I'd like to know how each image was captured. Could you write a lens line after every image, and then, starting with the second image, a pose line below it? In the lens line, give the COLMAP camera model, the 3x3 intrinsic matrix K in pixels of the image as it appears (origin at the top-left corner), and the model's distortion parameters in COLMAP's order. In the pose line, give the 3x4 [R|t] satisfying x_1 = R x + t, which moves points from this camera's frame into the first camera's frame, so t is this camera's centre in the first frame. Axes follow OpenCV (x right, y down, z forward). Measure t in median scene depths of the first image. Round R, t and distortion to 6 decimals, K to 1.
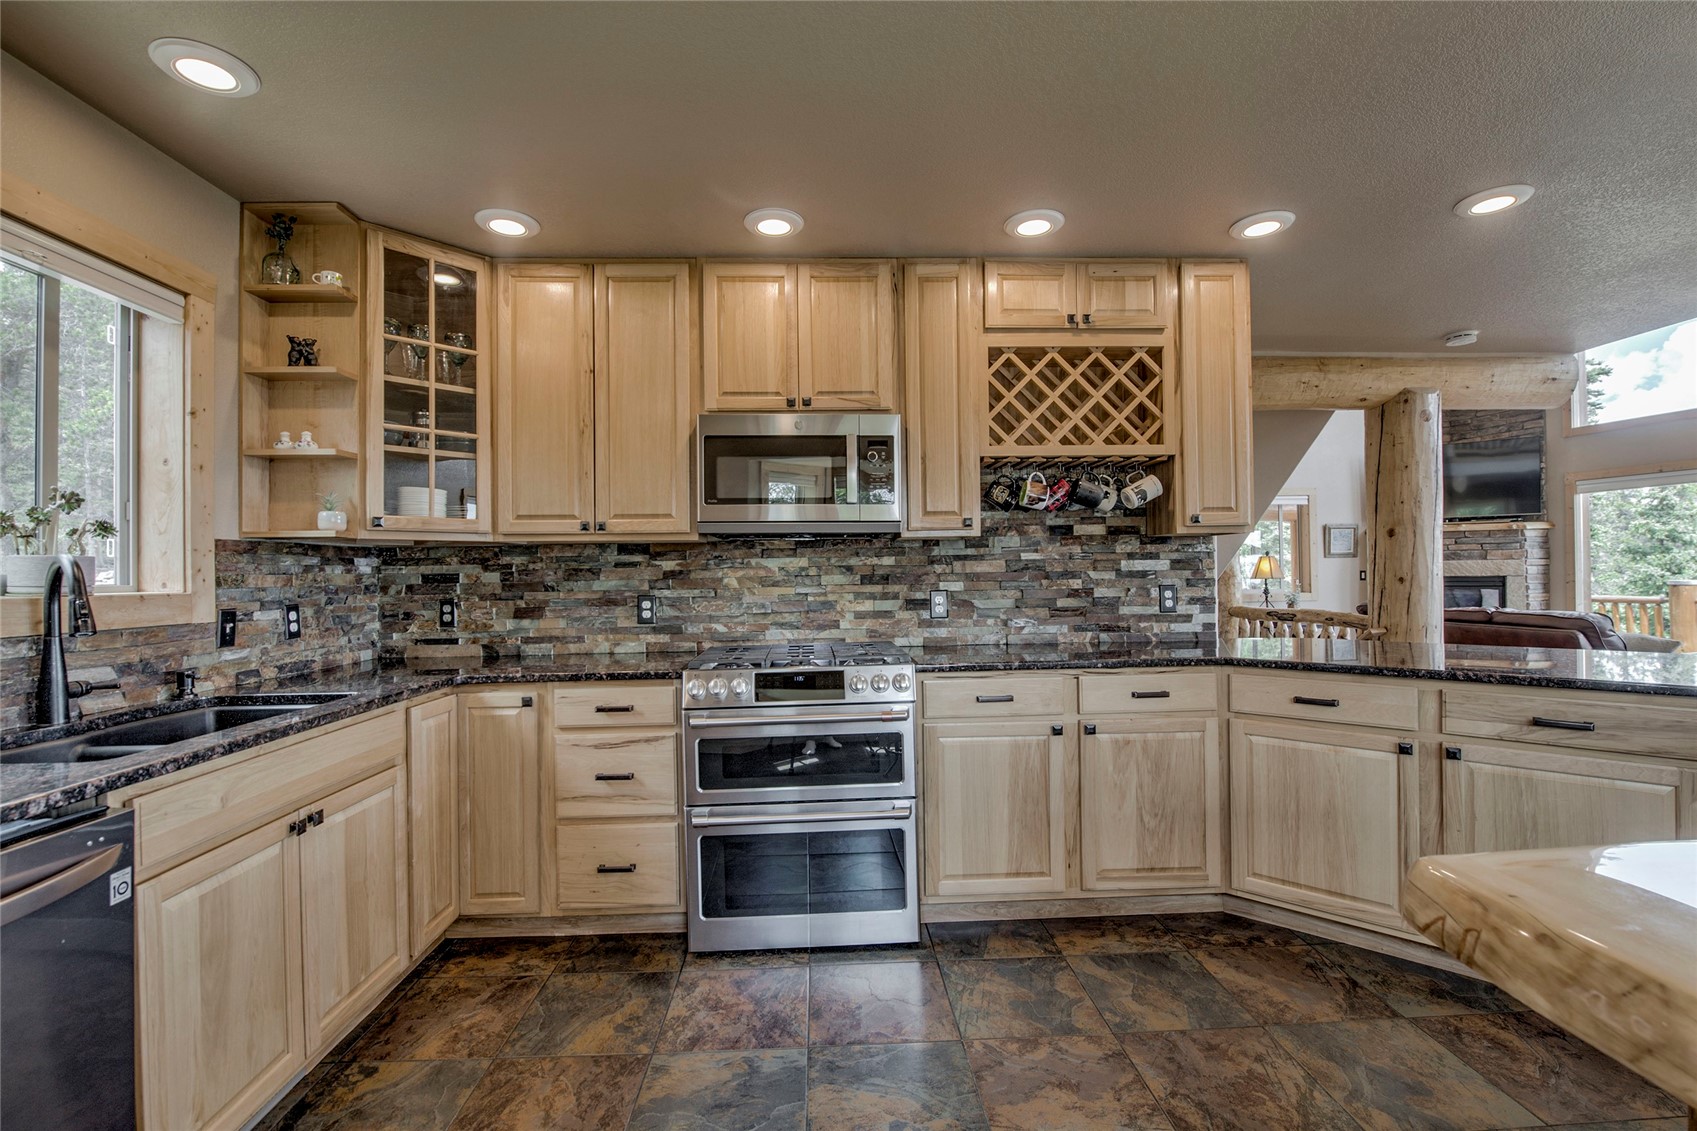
lens RADIAL K [[742.9, 0, 853.5], [0, 742.9, 564.2], [0, 0, 1]] dist [-0.010105, -0.000307]
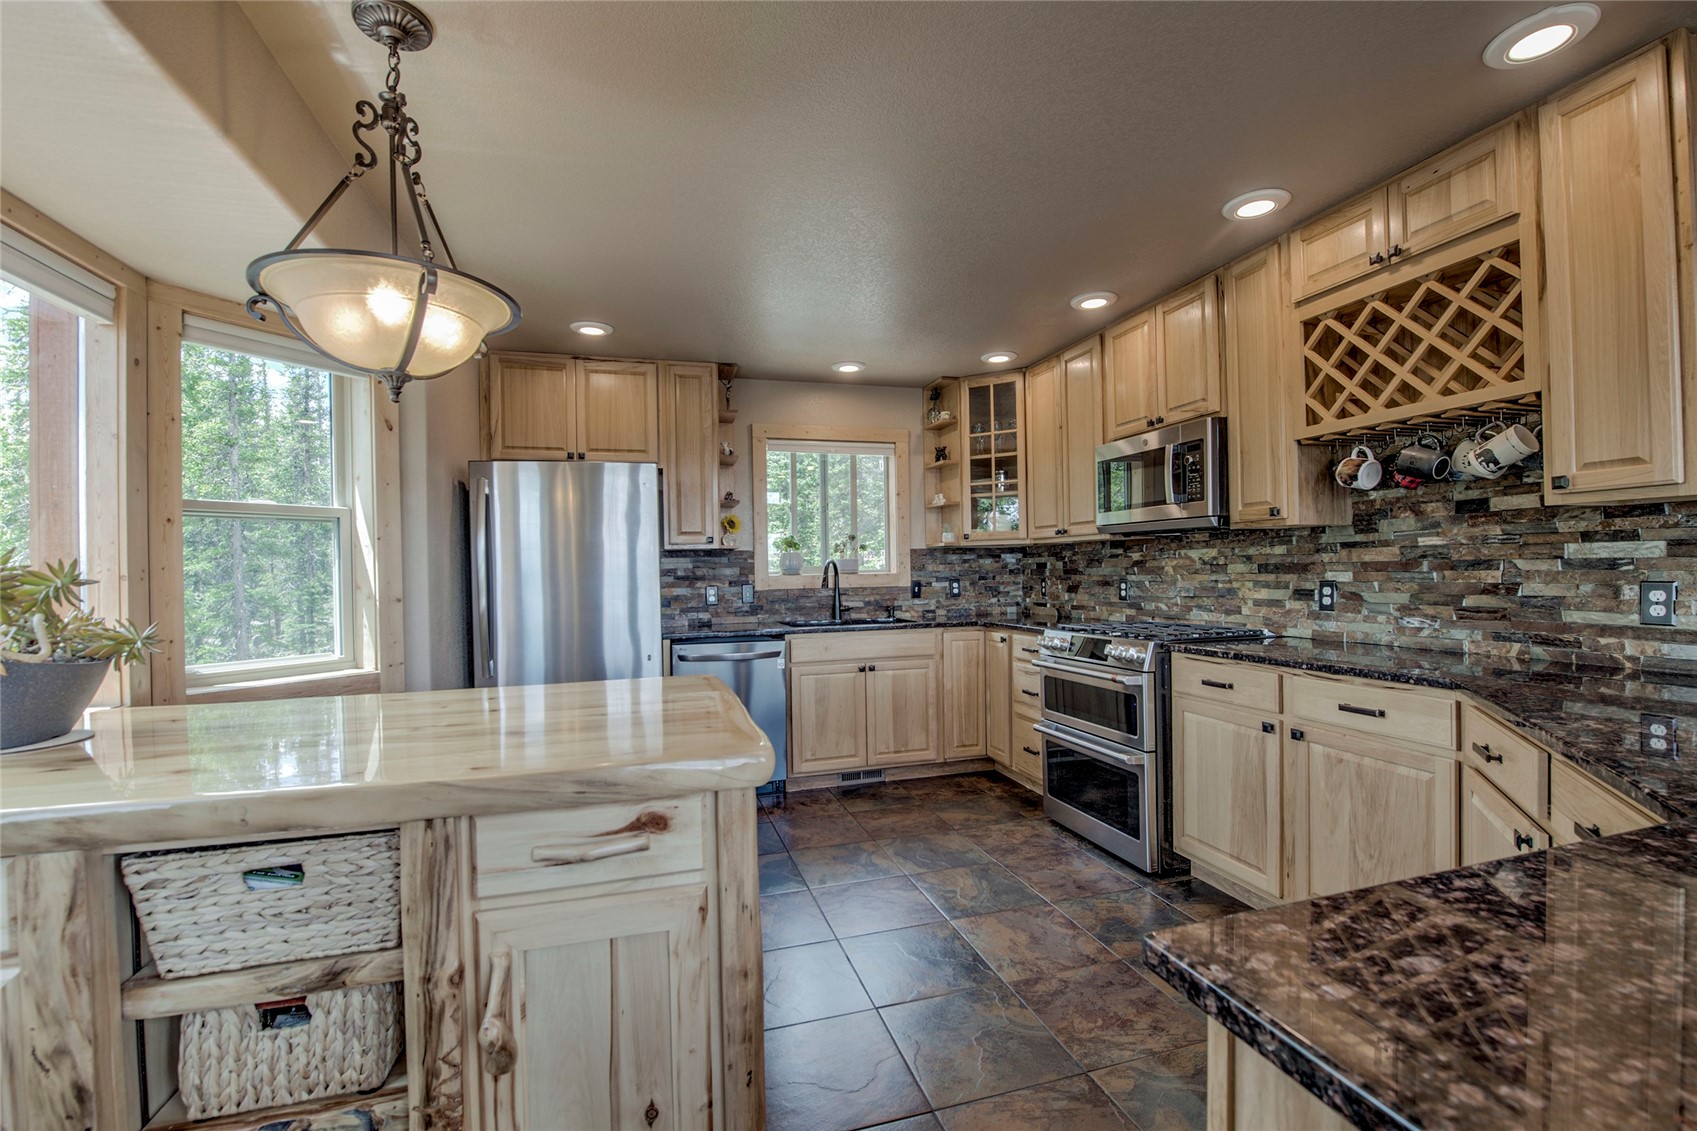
lens RADIAL K [[746.6, 0, 857.2], [0, 746.6, 564.8], [0, 0, 1]] dist [-0.000783, -0.000177]
pose [[0.248805, 0.003915, -0.968546, 0.927050], [0.025742, 0.999612, 0.010653, -0.010397], [0.968211, -0.027583, 0.248608, 0.209854]]
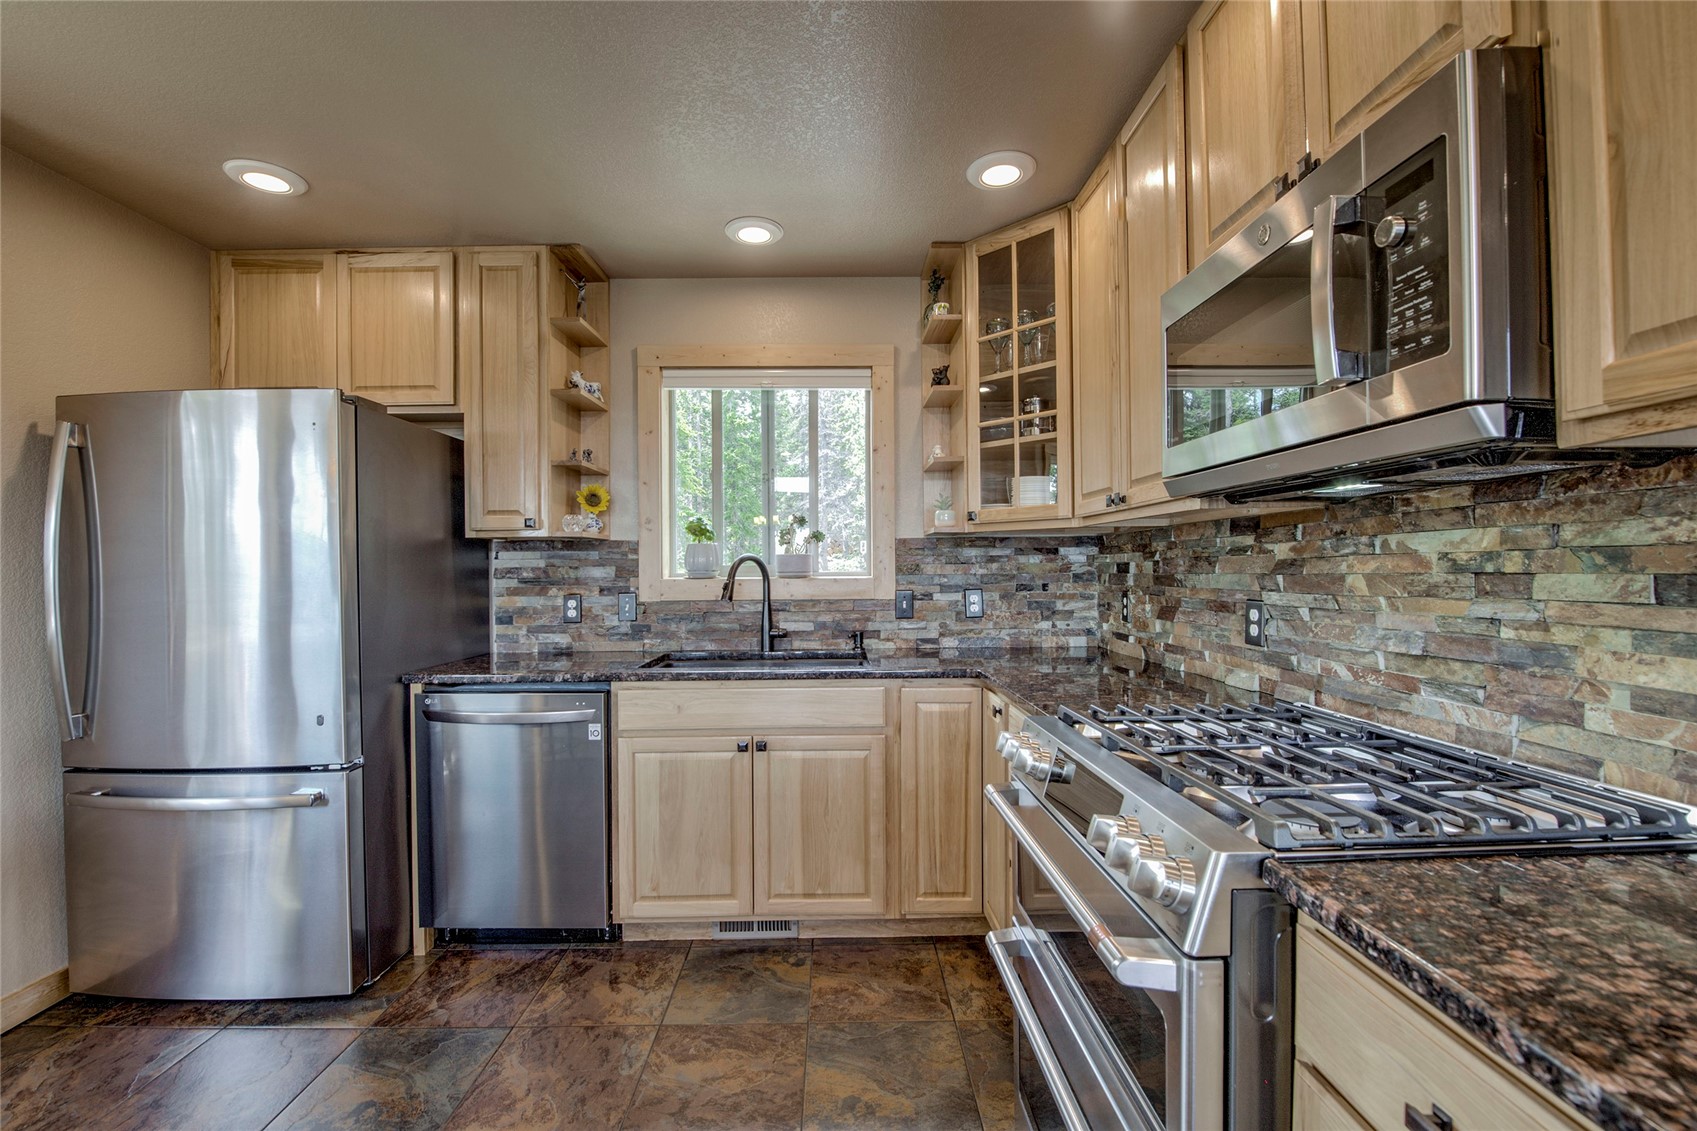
lens RADIAL K [[717.1, 0, 848.5], [0, 717.1, 565.5], [0, 0, 1]] dist [-0.016958, -0.000857]
pose [[-0.037533, 0.011077, -0.999234, 0.336600], [0.020639, 0.999734, 0.010307, 0.000391], [0.999082, -0.020236, -0.037752, 0.704301]]
